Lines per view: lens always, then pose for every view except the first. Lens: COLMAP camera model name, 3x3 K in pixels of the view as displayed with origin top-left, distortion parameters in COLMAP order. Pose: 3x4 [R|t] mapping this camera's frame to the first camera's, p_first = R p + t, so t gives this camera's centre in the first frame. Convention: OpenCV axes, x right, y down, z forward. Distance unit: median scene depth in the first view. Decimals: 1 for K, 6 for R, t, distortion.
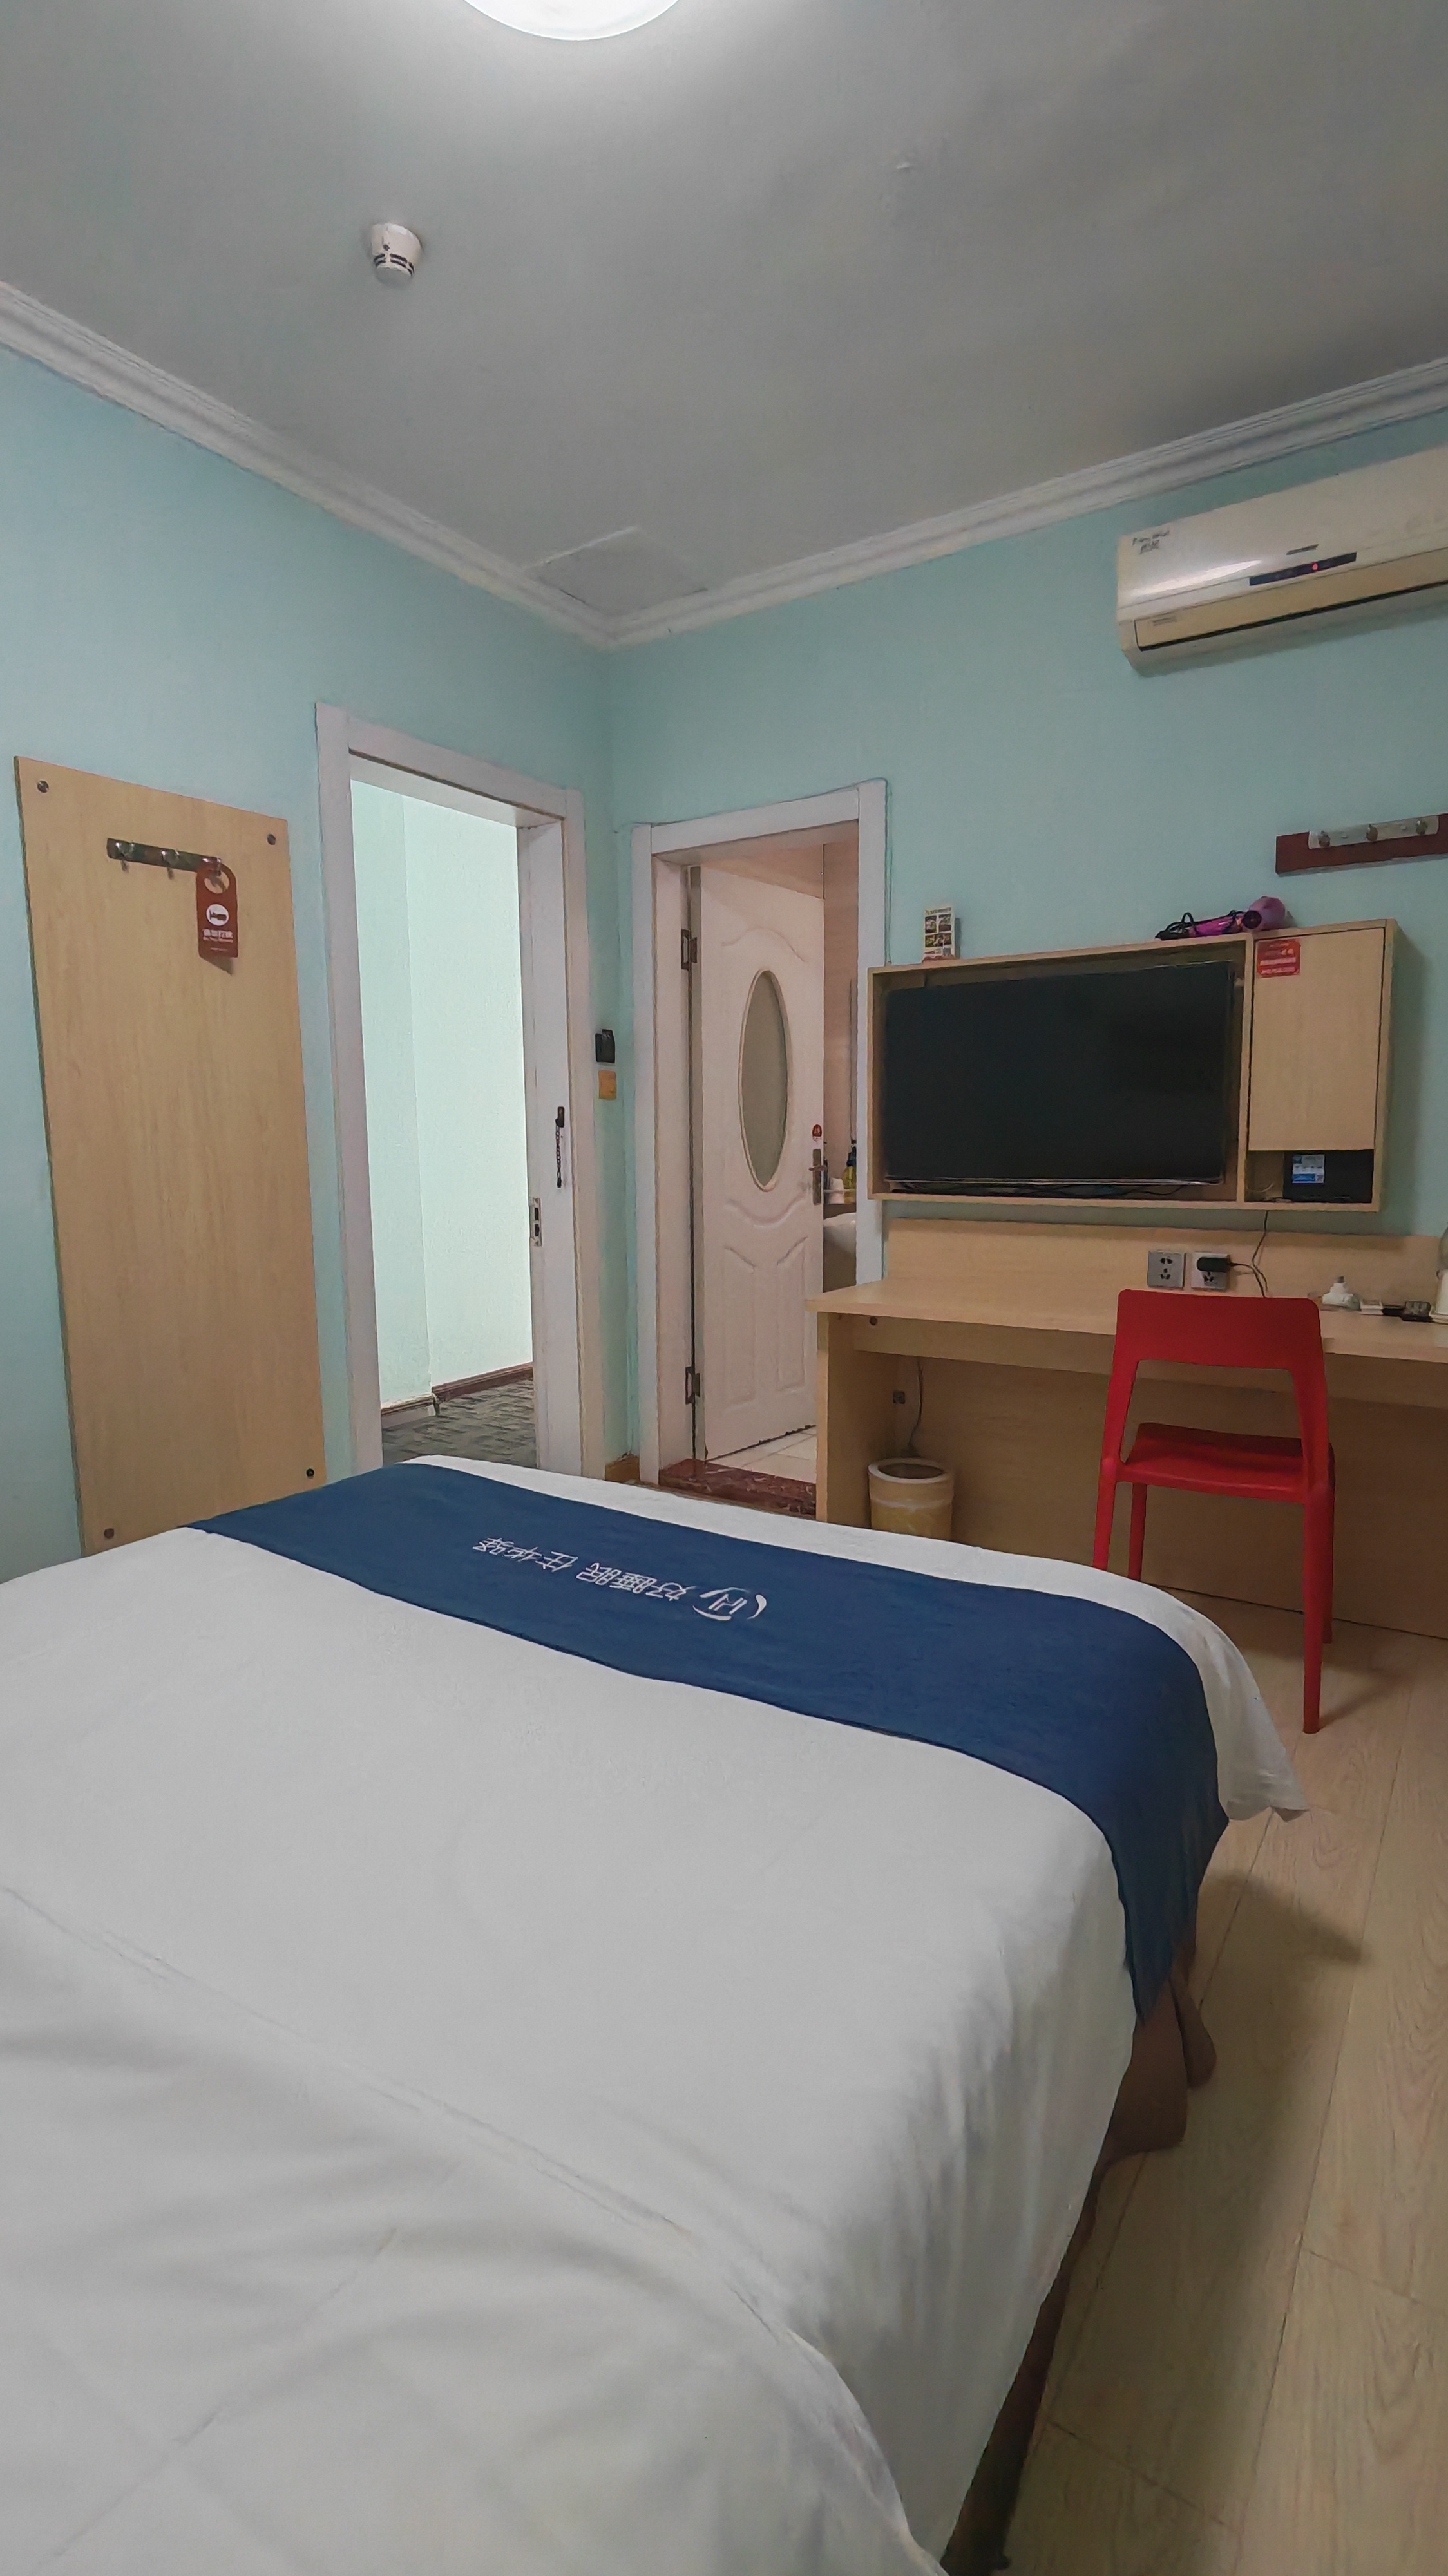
lens RADIAL K [[1175.8, 0, 731.0], [0, 1175.8, 1221.5], [0, 0, 1]] dist [0.036201, 0.000057]
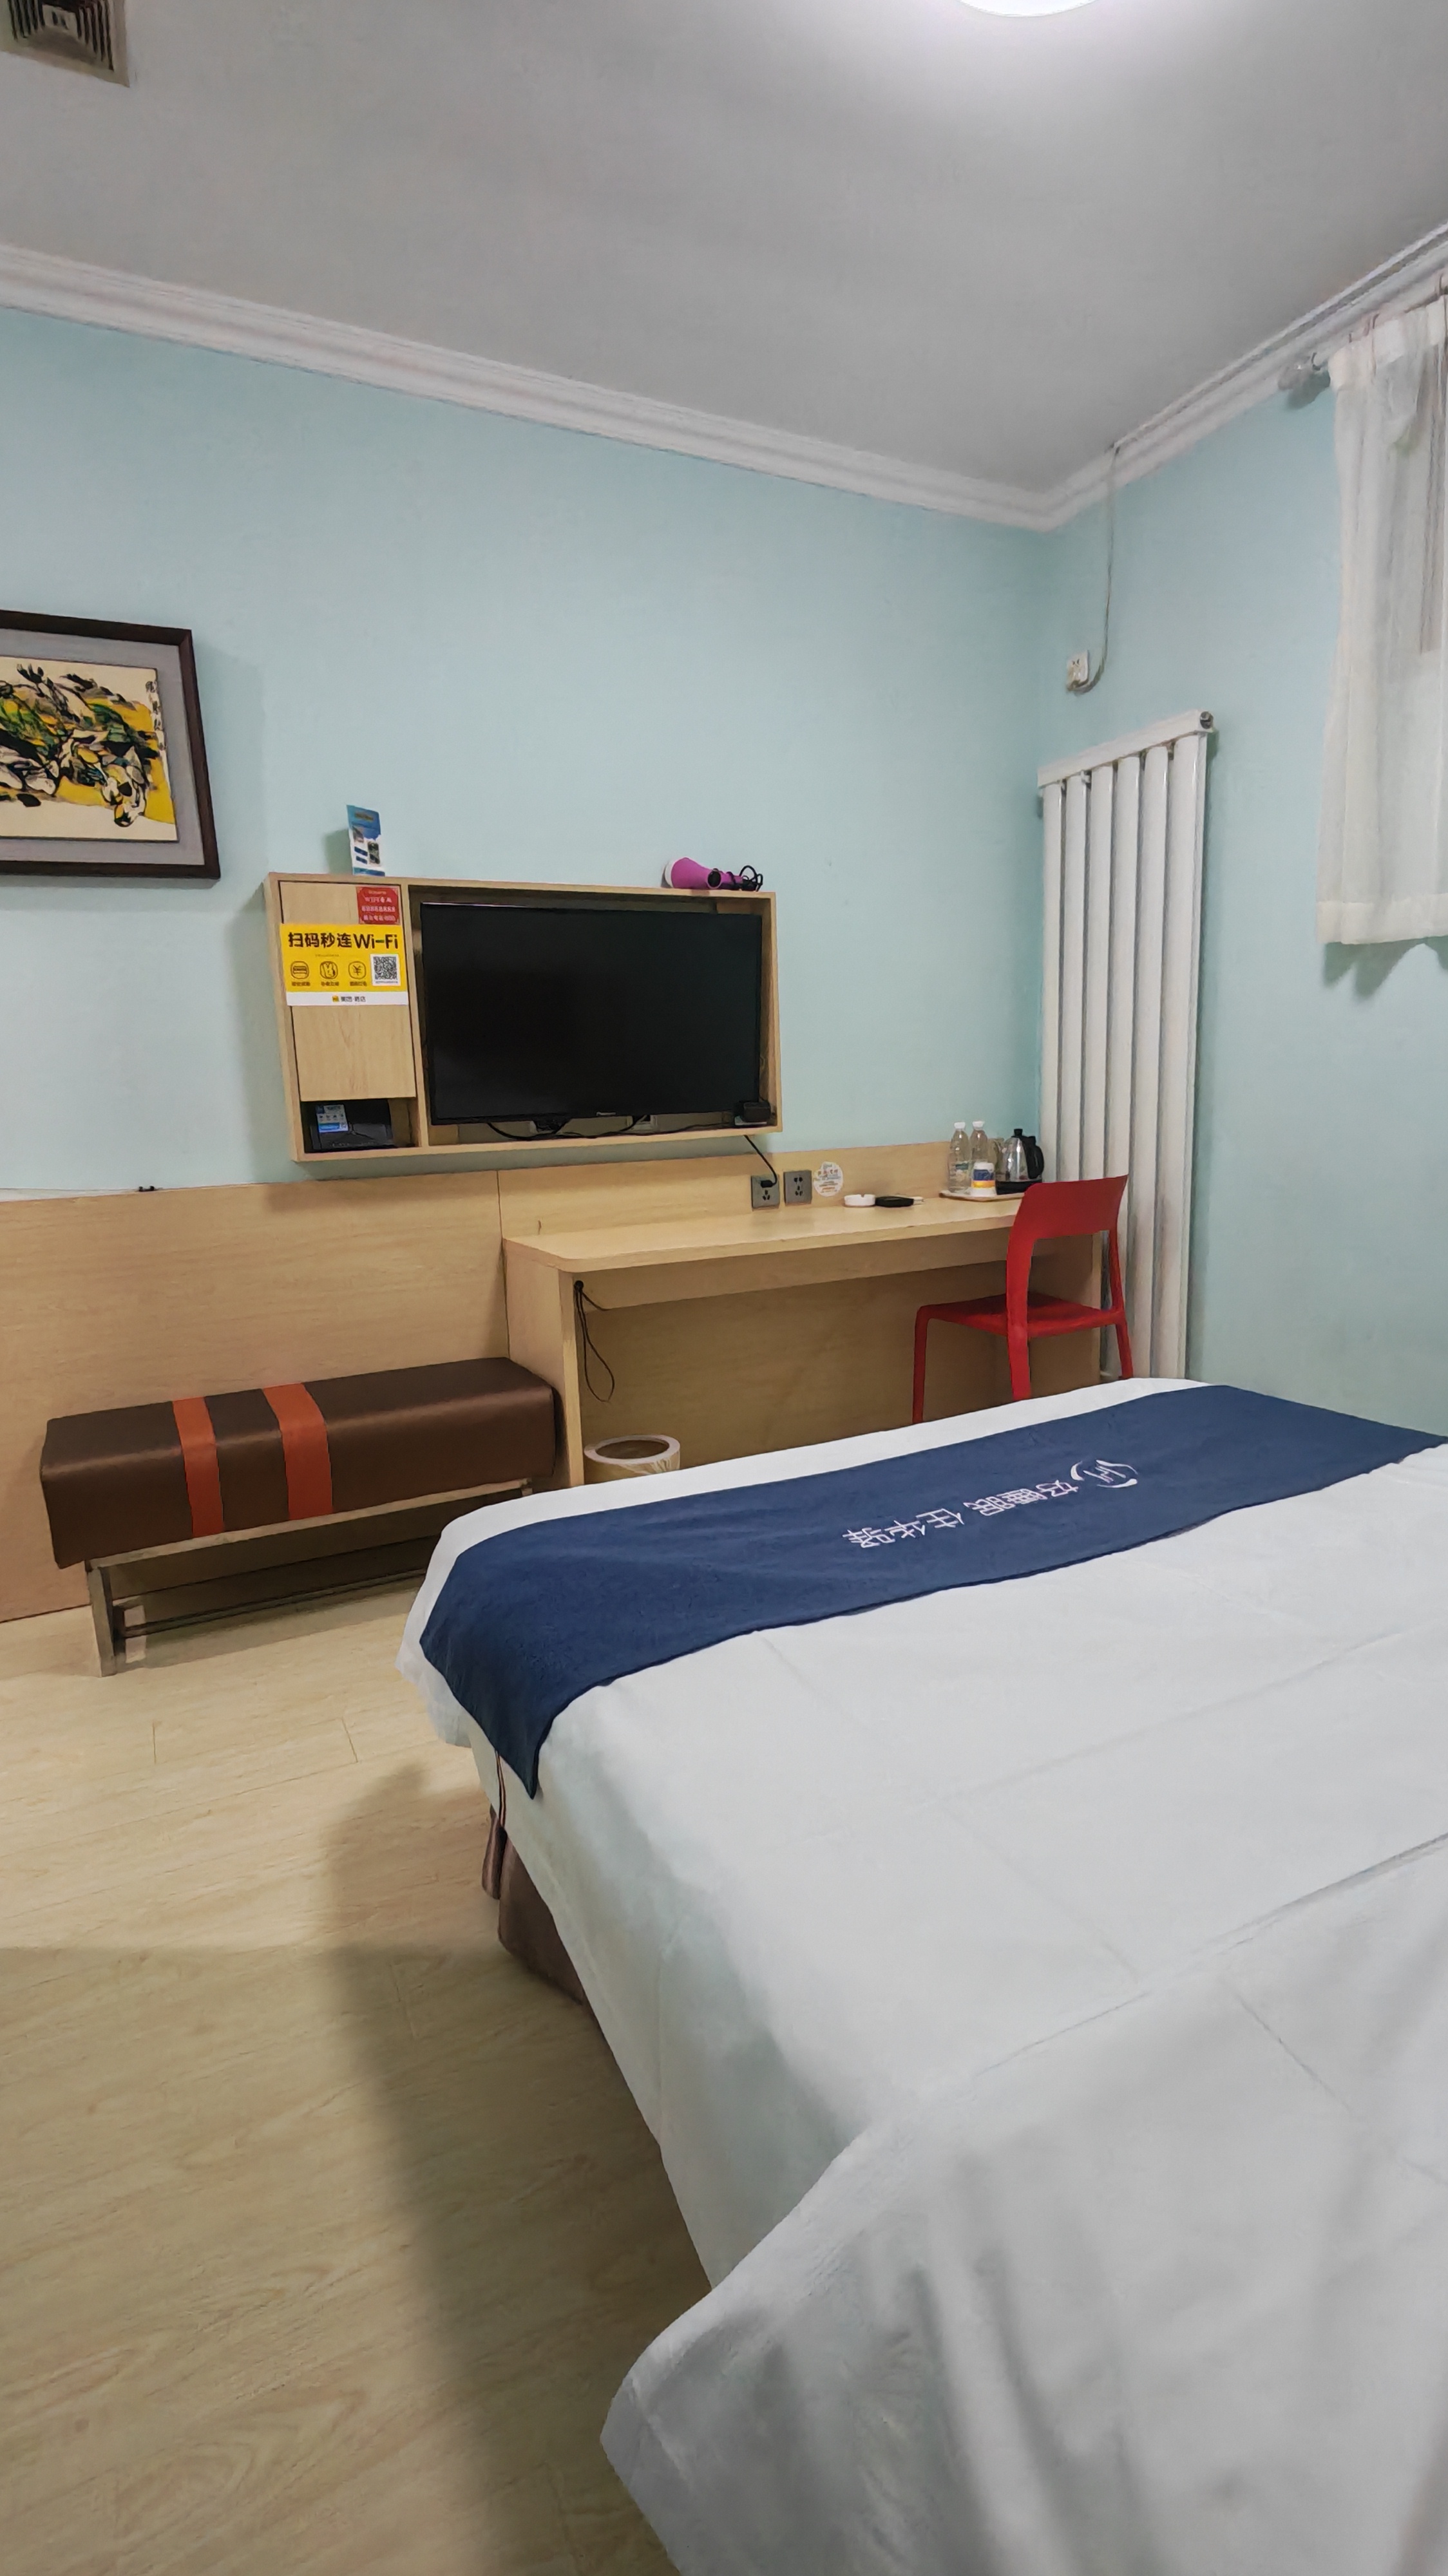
lens RADIAL K [[1222.3, 0, 761.0], [0, 1222.3, 1292.0], [0, 0, 1]] dist [-0.003076, -0.000196]
pose [[0.479570, -0.166795, 0.861506, -0.977191], [0.094700, 0.985872, 0.138158, -0.031219], [-0.872379, 0.015329, 0.488591, 0.622601]]
